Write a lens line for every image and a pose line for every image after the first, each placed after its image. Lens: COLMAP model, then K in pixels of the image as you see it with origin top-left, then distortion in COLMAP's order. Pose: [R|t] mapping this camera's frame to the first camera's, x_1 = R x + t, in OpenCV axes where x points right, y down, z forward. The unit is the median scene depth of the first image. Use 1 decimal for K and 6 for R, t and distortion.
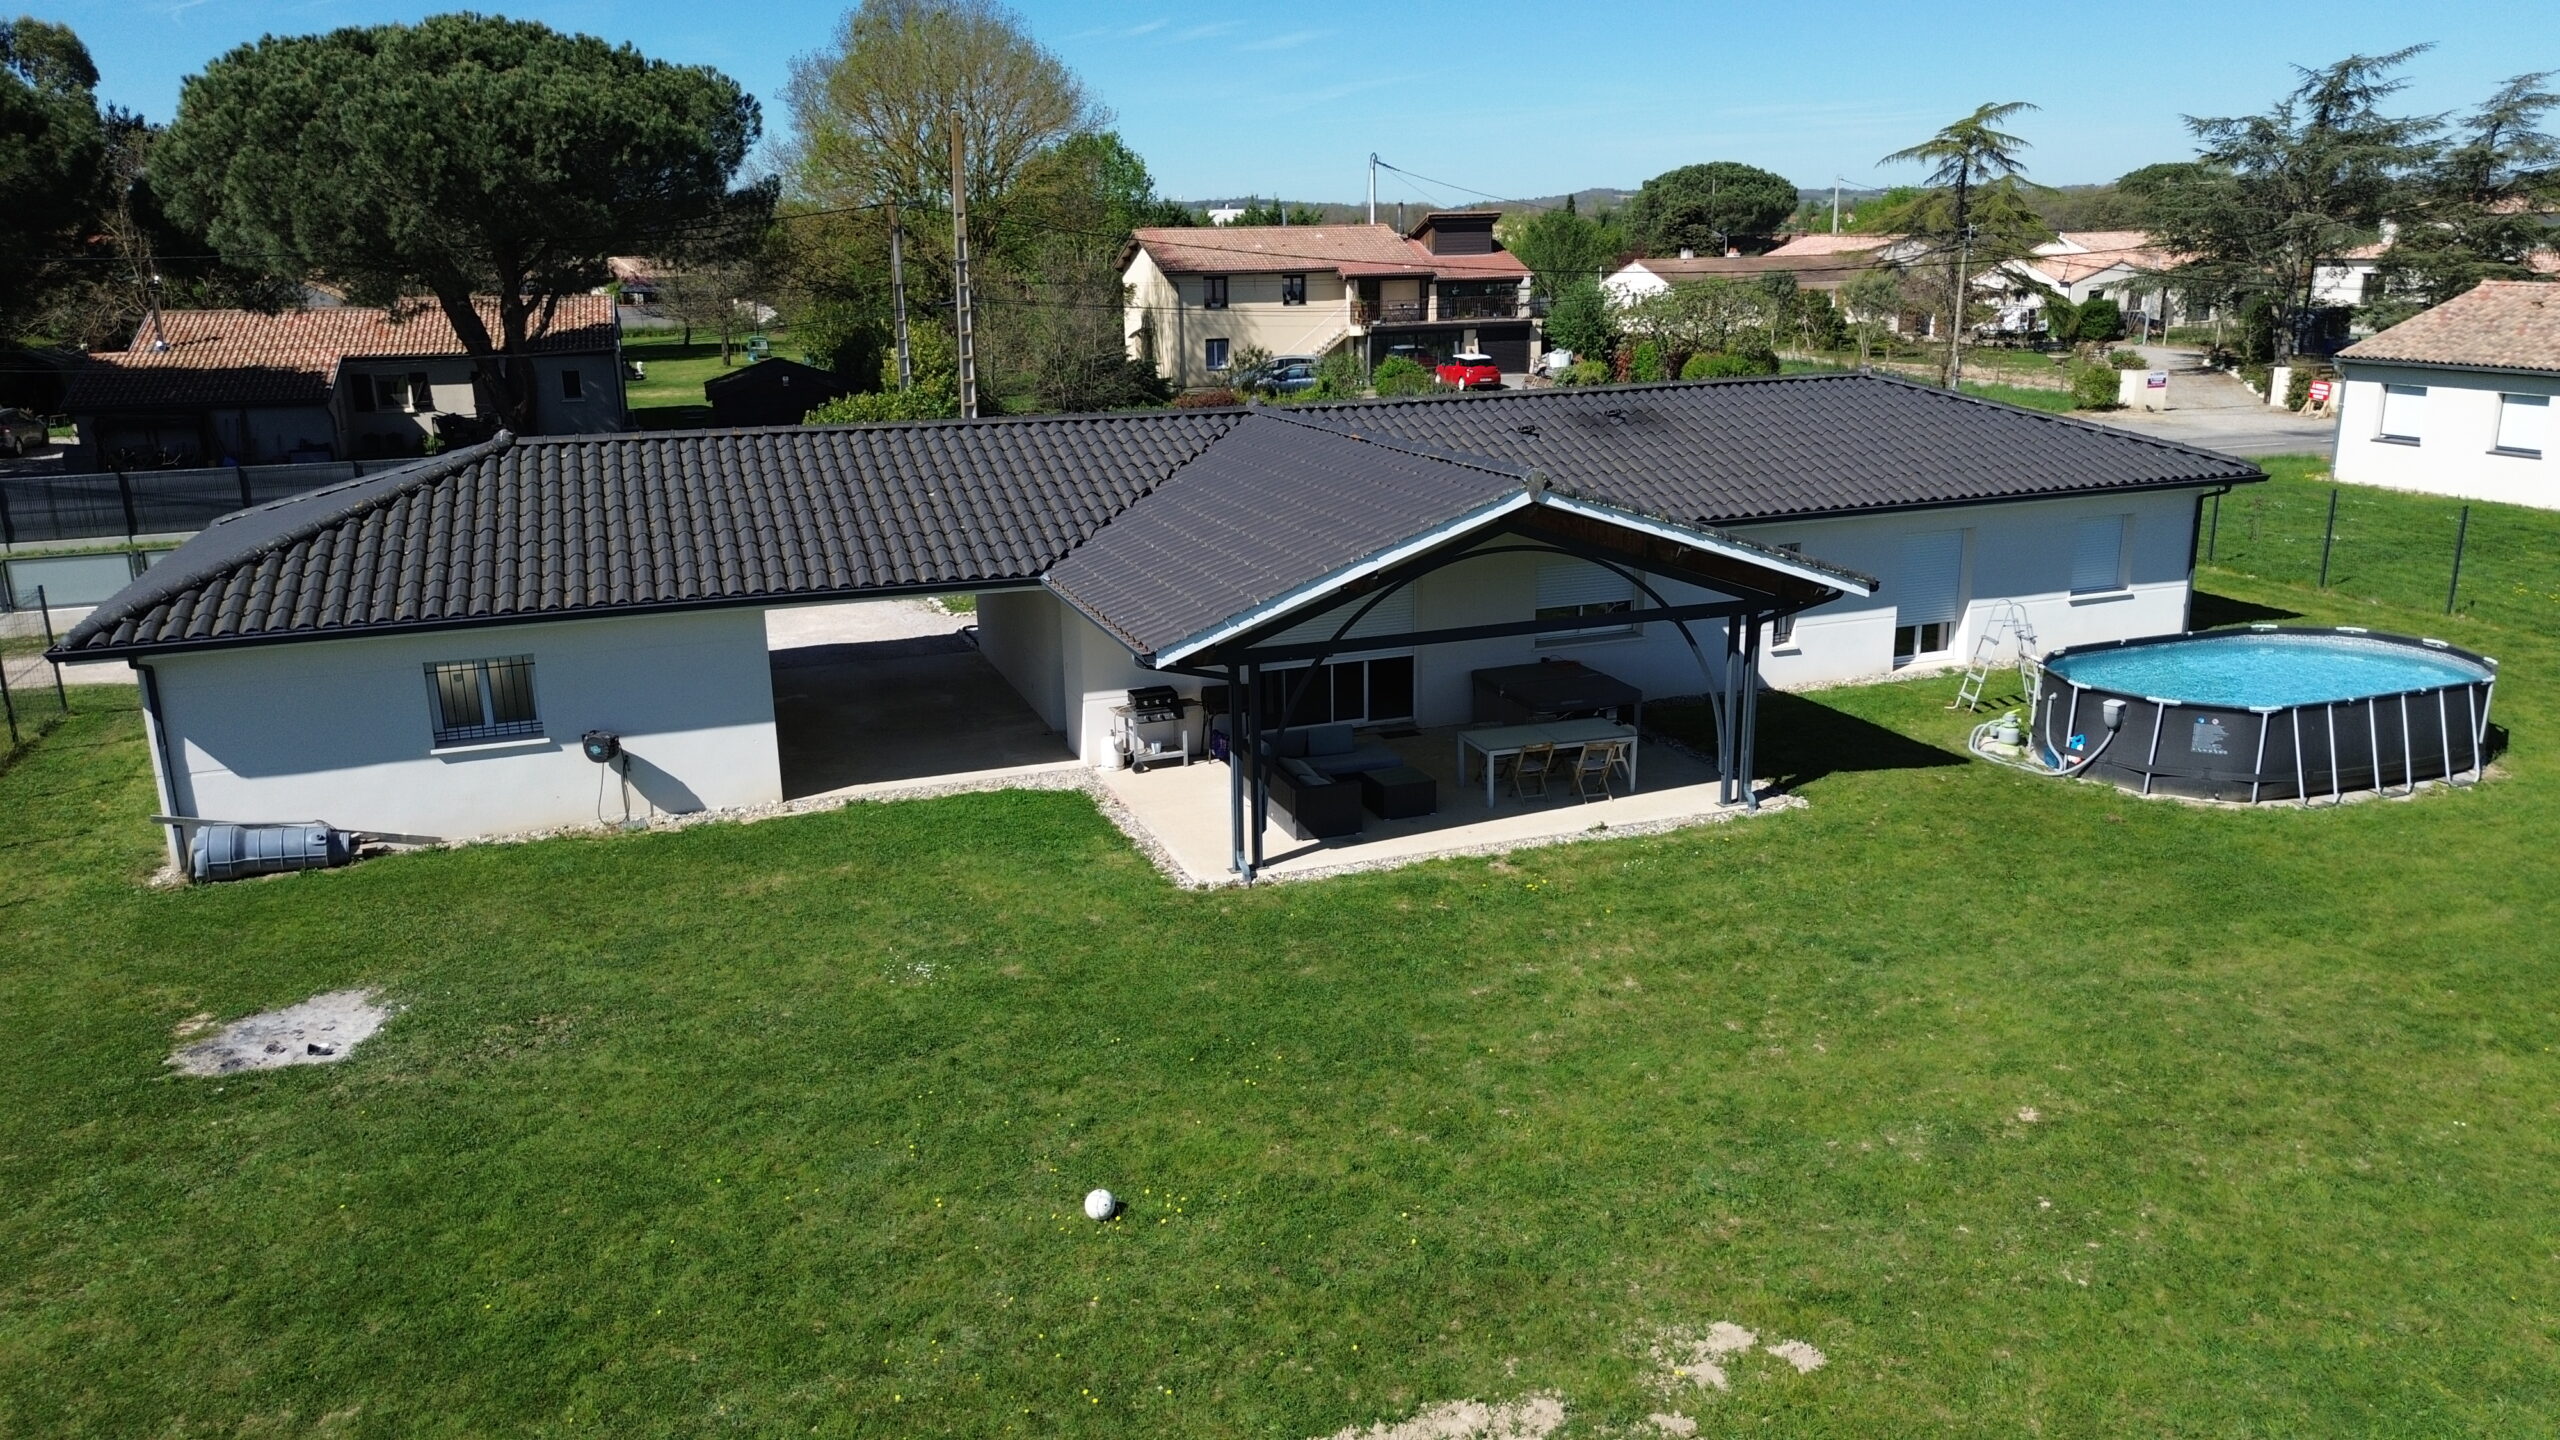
lens RADIAL K [[1815.9, 0, 1280.0], [0, 1815.9, 720.0], [0, 0, 1]] dist [0.082787, -0.080167]
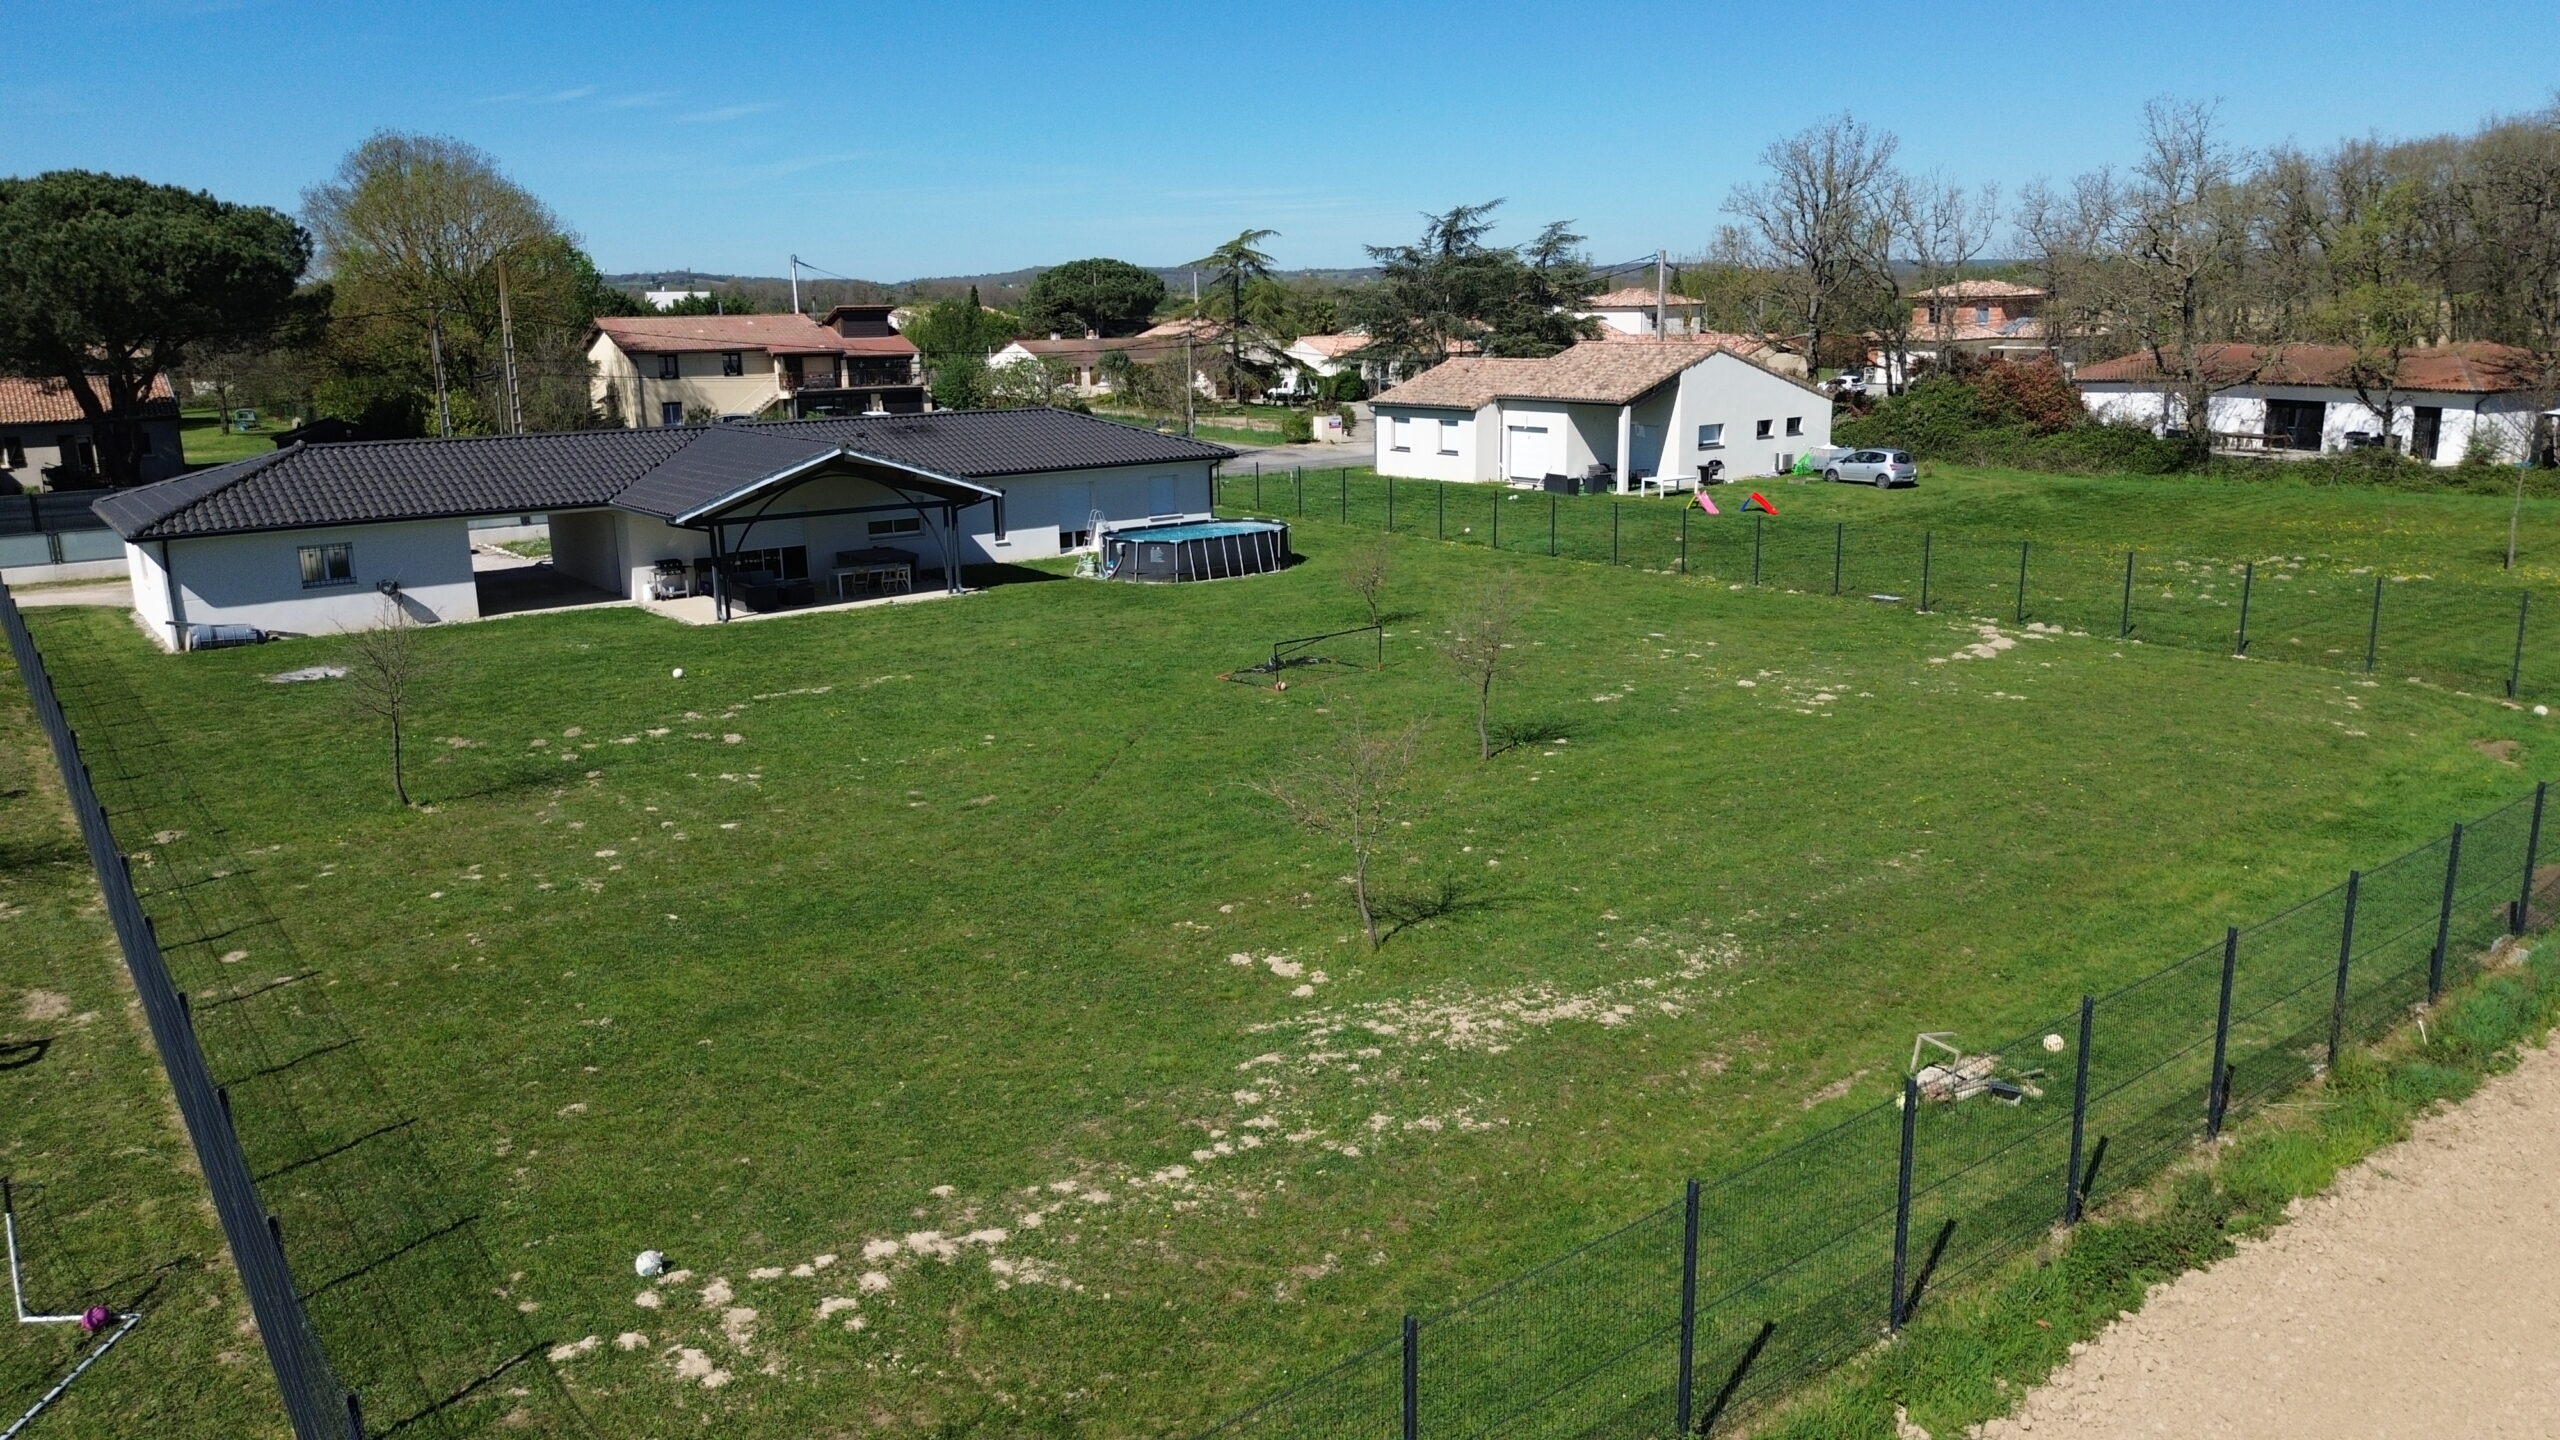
lens RADIAL K [[1815.9, 0, 1280.0], [0, 1815.9, 720.0], [0, 0, 1]] dist [0.082787, -0.080167]
pose [[0.957923, -0.065788, 0.279385, 0.000151], [0.076582, 0.996673, -0.027883, 0.134611], [-0.276622, 0.048106, 0.959774, -0.567342]]
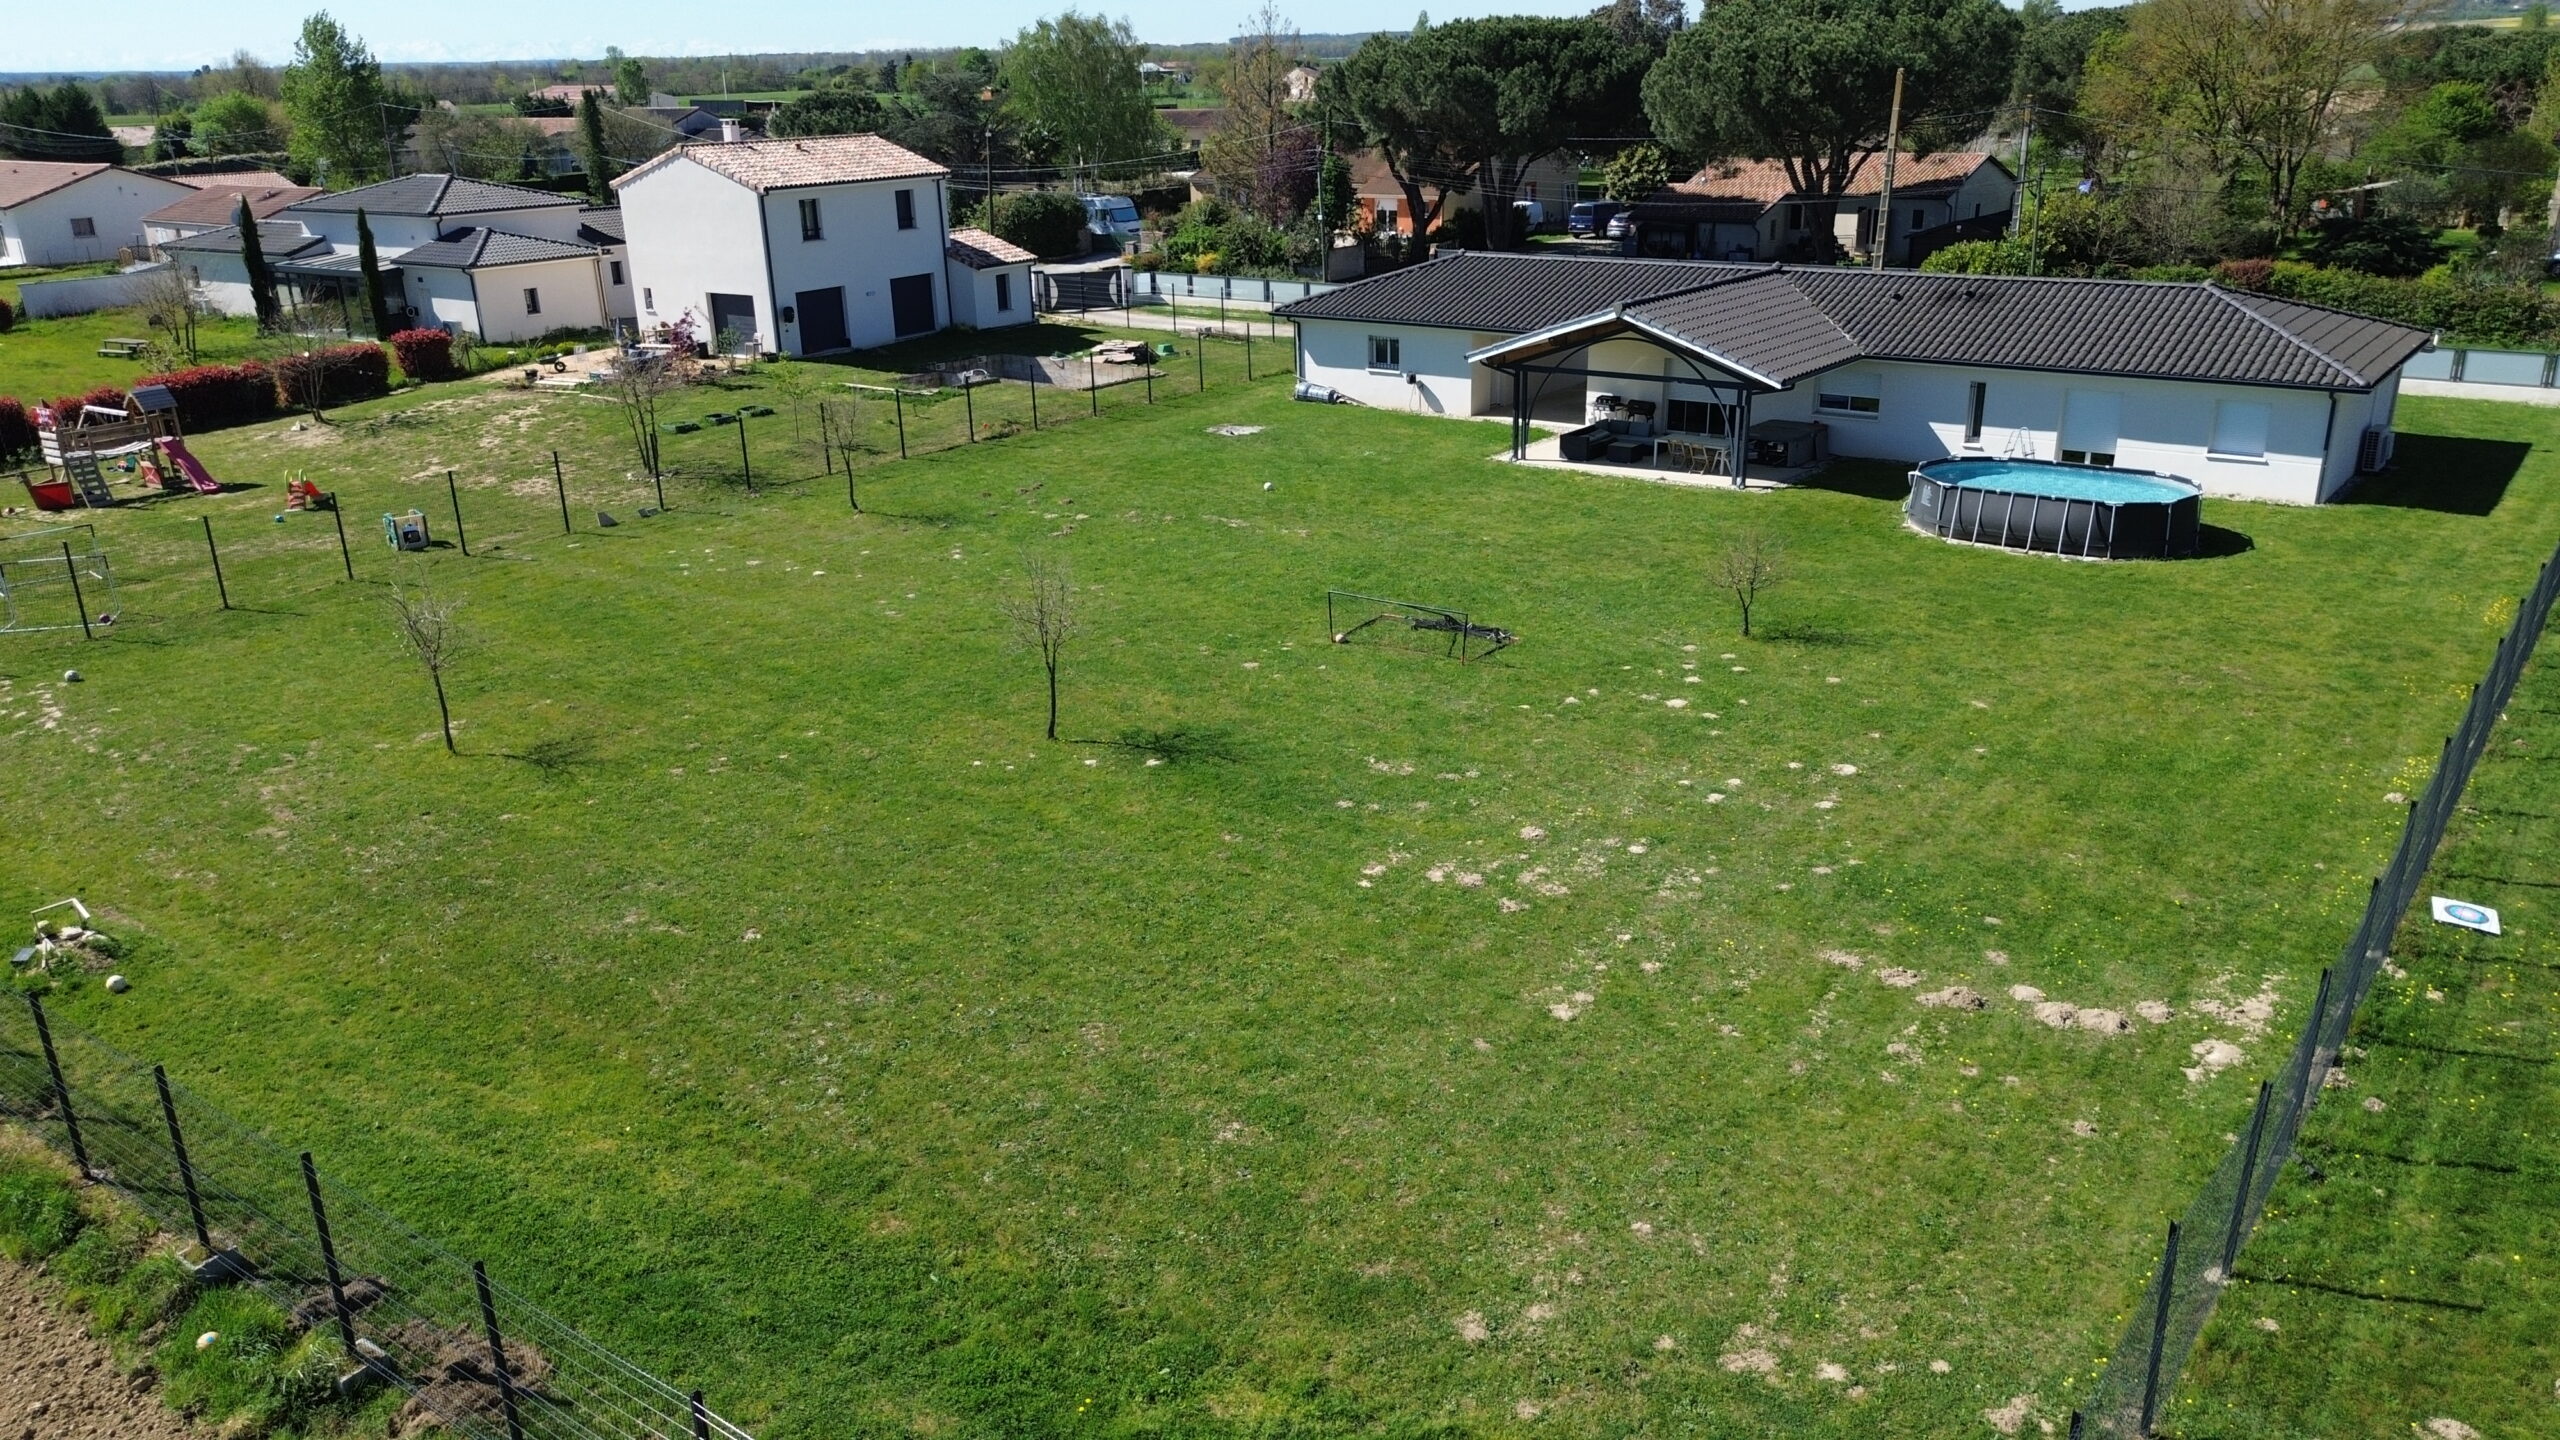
lens RADIAL K [[1815.9, 0, 1280.0], [0, 1815.9, 720.0], [0, 0, 1]] dist [0.082787, -0.080167]
pose [[0.520797, 0.292832, -0.801886, 0.775992], [-0.205381, 0.954717, 0.215254, -0.017509], [0.828607, 0.052588, 0.557355, -0.246988]]
